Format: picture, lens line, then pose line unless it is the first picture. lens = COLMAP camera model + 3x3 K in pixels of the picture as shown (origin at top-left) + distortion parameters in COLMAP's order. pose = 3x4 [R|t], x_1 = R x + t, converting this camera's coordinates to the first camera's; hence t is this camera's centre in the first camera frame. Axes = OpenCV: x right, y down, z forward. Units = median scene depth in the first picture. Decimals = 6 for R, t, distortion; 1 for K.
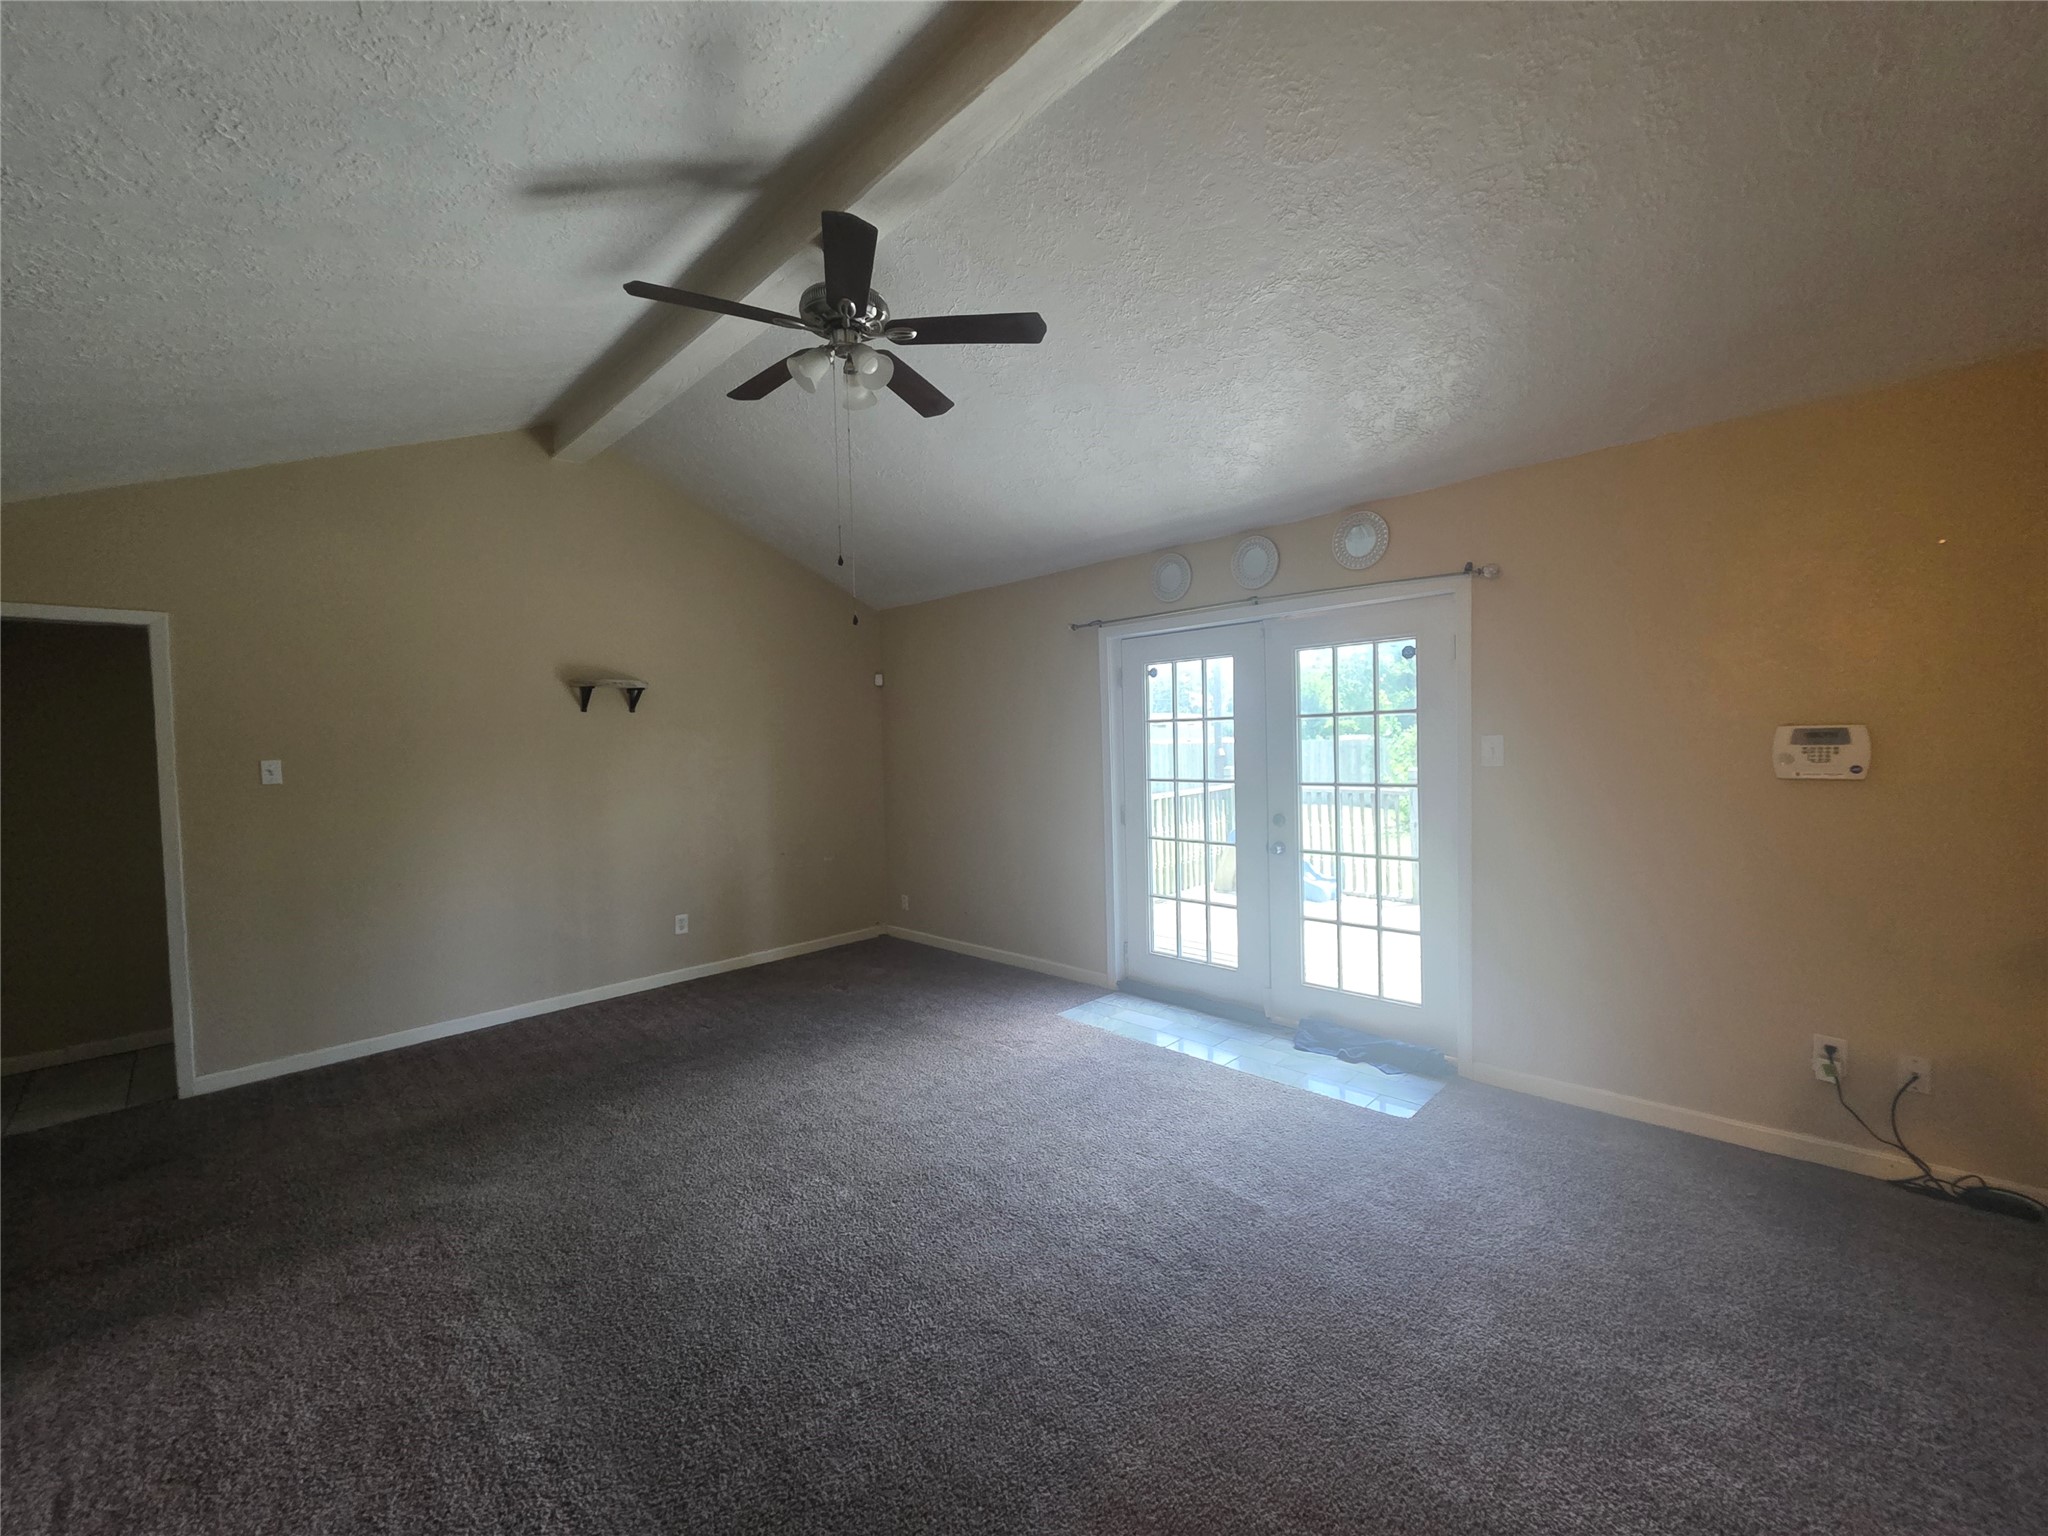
lens RADIAL K [[821.9, 0, 1024.0], [0, 821.9, 768.0], [0, 0, 1]] dist [0.001093, 0.000202]
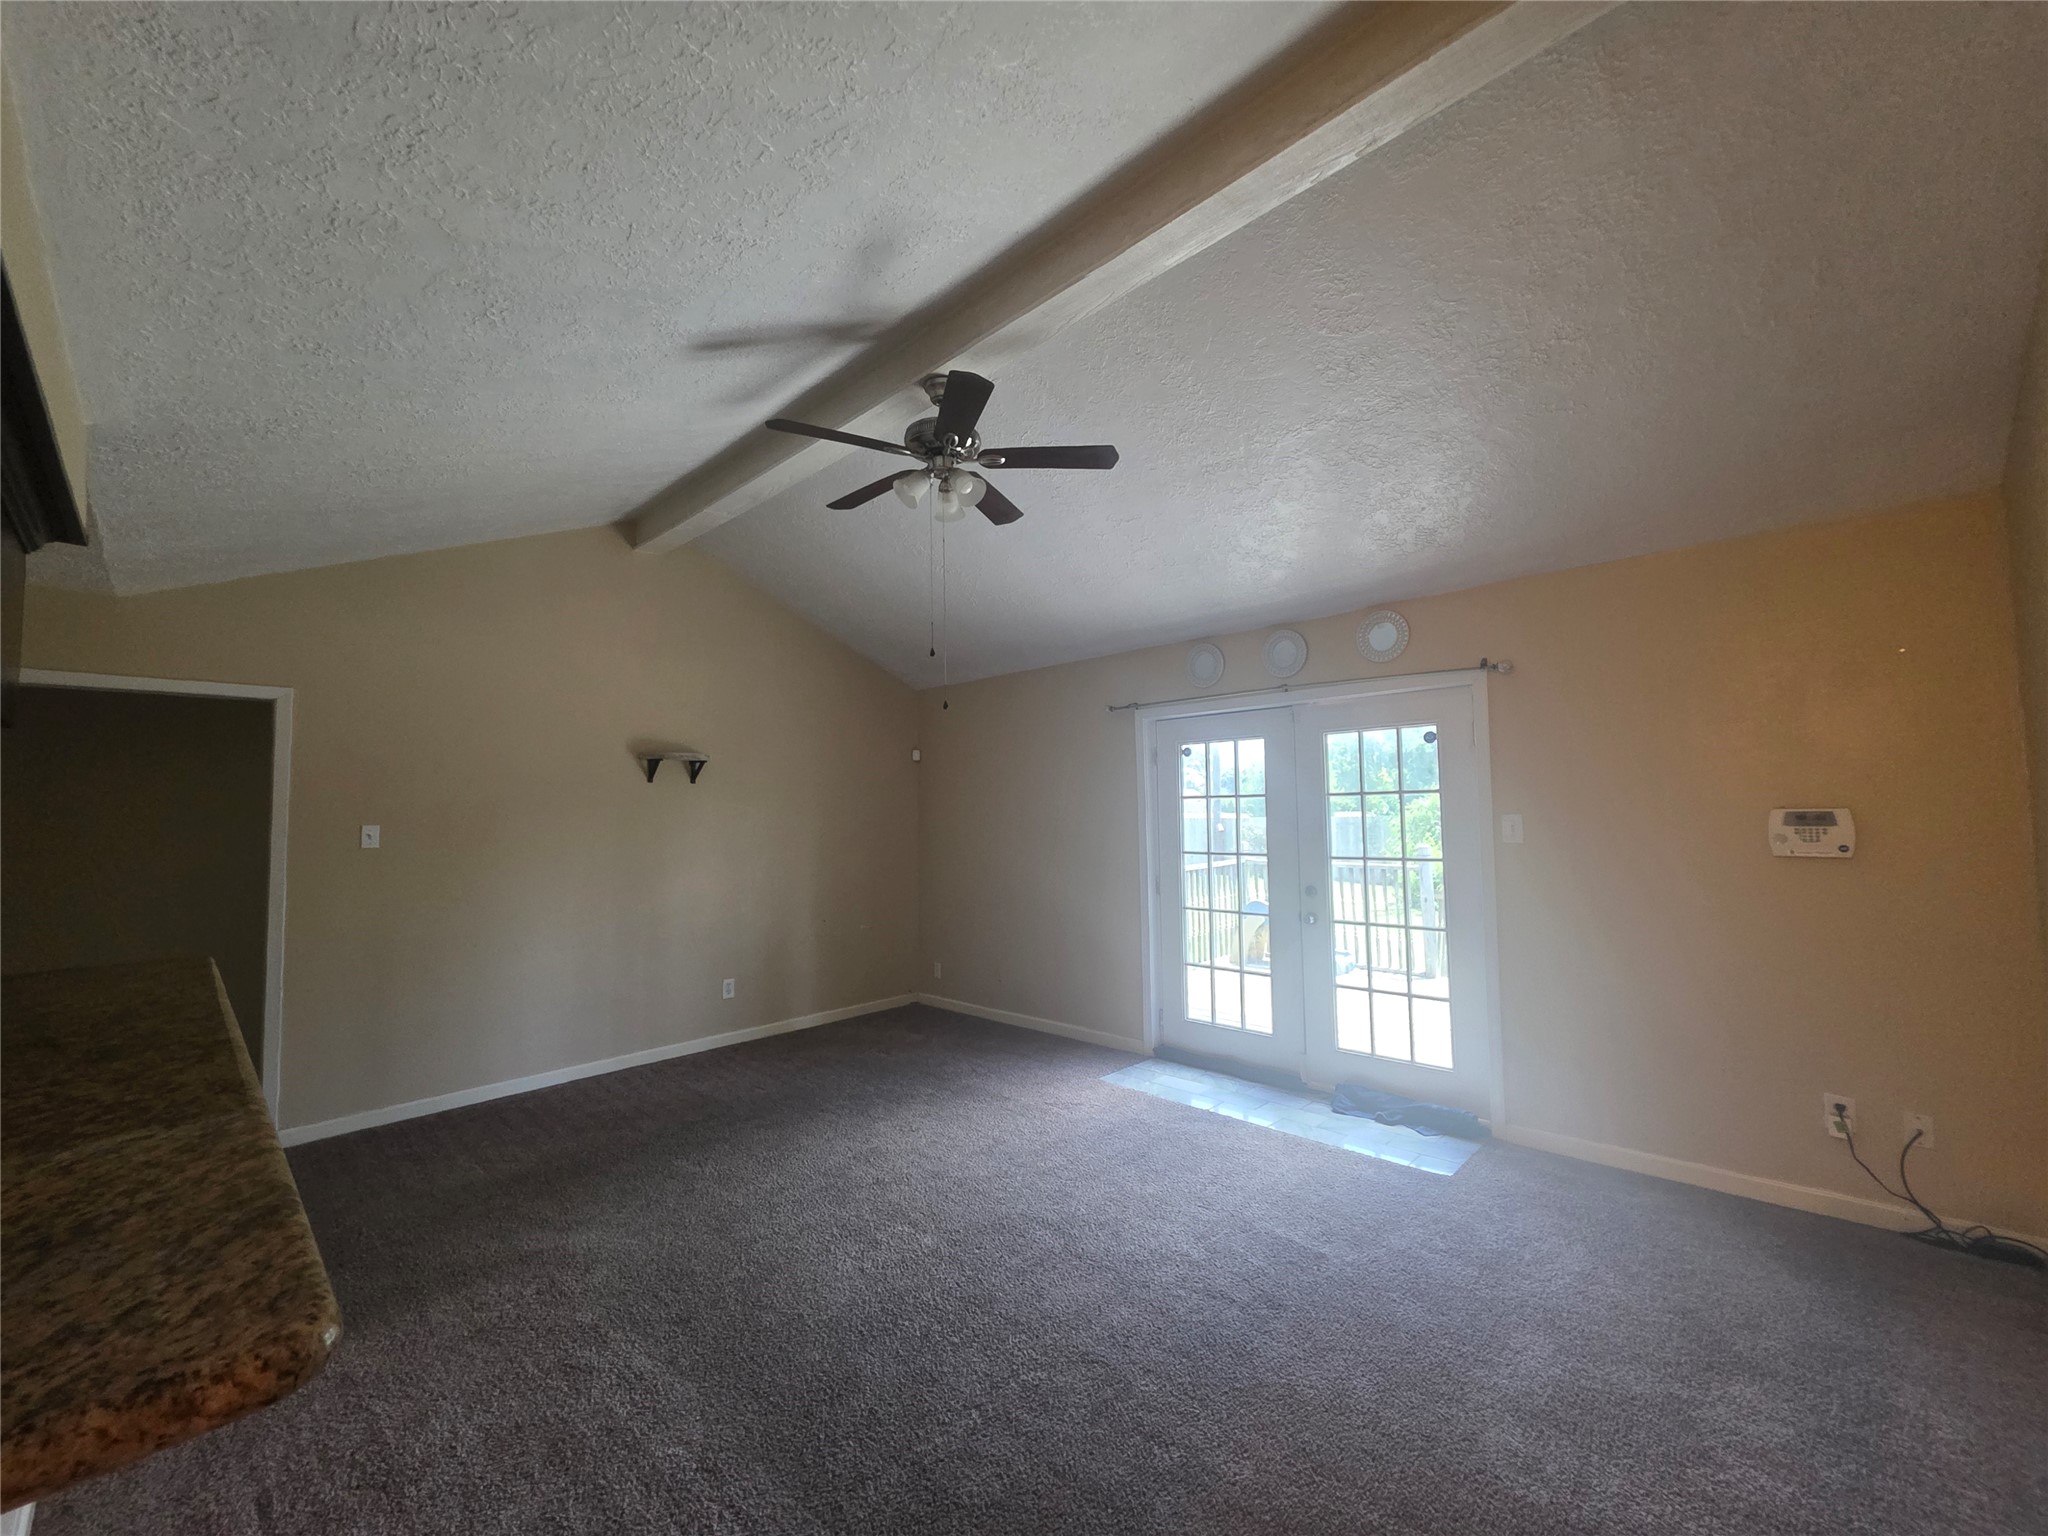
lens RADIAL K [[821.9, 0, 1024.0], [0, 821.9, 768.0], [0, 0, 1]] dist [0.001093, 0.000202]
pose [[0.999899, 0.011421, 0.008506, -0.112053], [-0.010619, 0.995975, -0.089003, 0.003806], [-0.009489, 0.088904, 0.995995, -0.111924]]
